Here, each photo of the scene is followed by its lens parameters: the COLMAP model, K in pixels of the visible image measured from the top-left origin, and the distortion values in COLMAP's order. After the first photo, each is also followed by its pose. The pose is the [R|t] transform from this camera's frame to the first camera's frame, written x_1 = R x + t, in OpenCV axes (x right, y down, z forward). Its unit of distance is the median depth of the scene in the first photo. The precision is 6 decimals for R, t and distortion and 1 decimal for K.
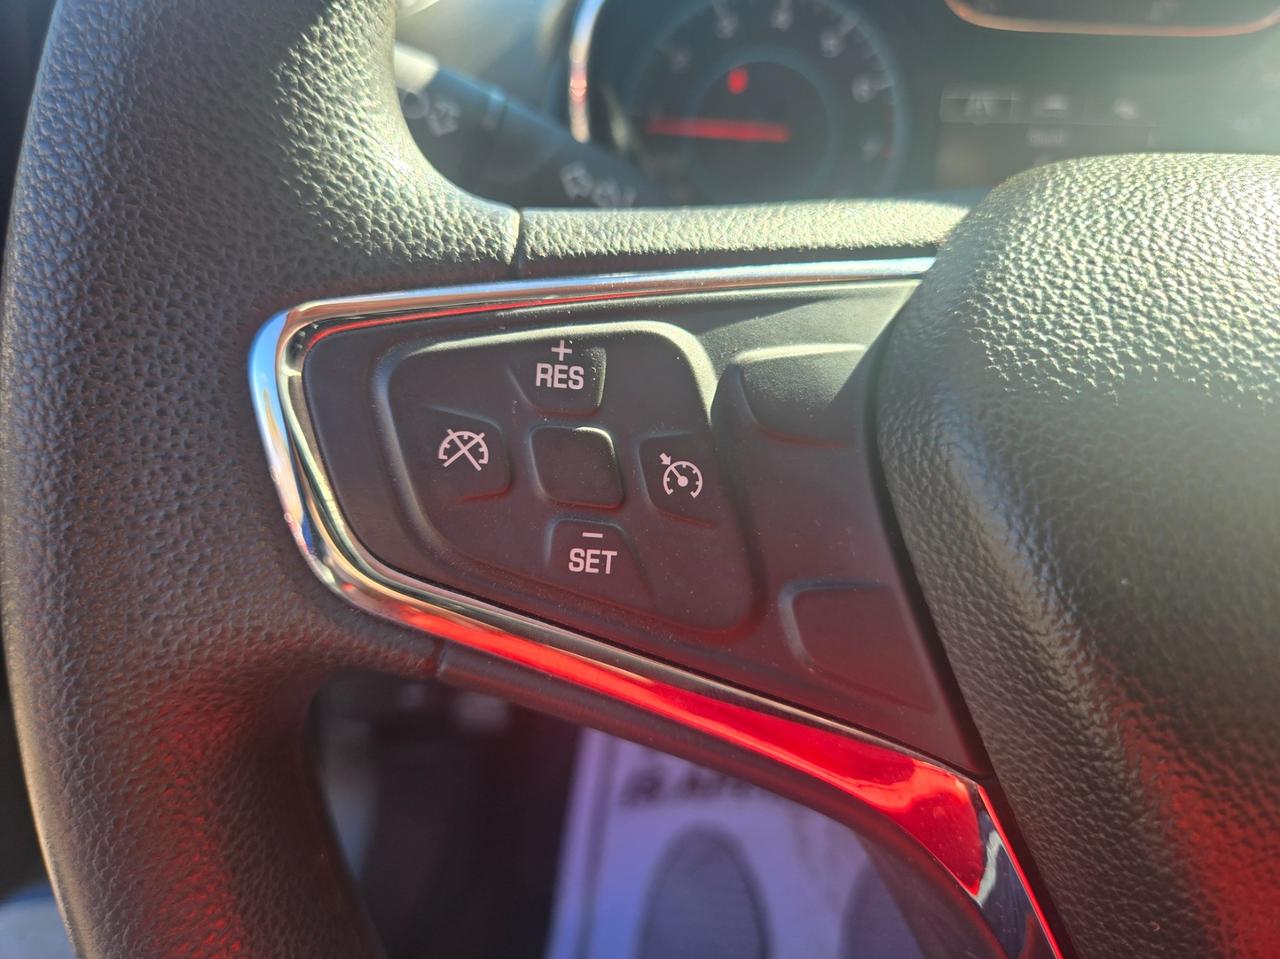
lens RADIAL K [[864.1, 0, 644.0], [0, 864.1, 450.5], [0, 0, 1]] dist [-0.002020, -0.000611]
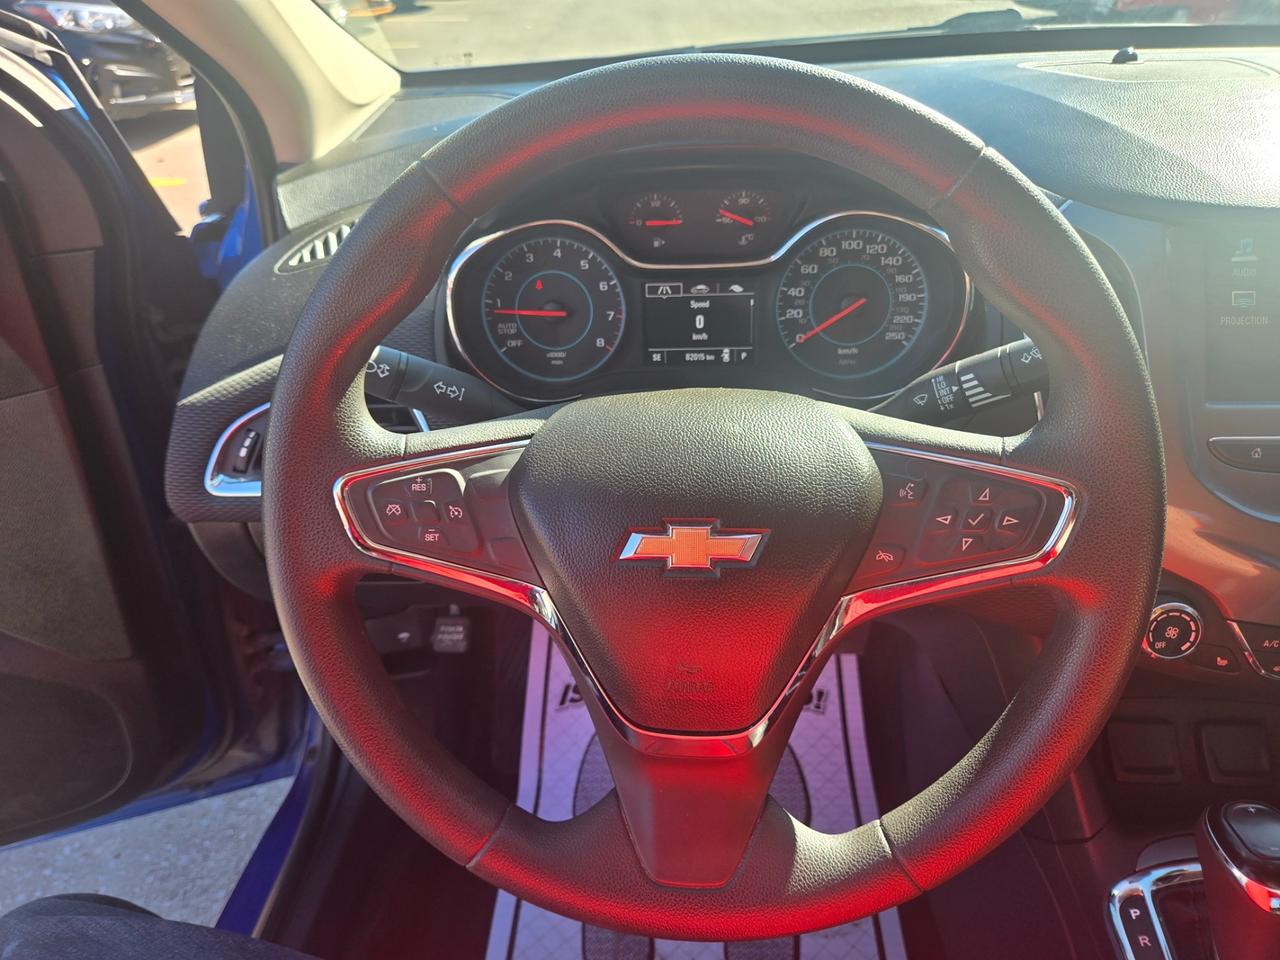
lens RADIAL K [[851.9, 0, 639.6], [0, 851.9, 464.5], [0, 0, 1]] dist [0.072921, -0.049034]
pose [[0.997235, -0.074042, 0.006374, 0.784876], [0.073681, 0.996260, 0.045142, -0.266506], [-0.009693, -0.044547, 0.998960, -2.507533]]
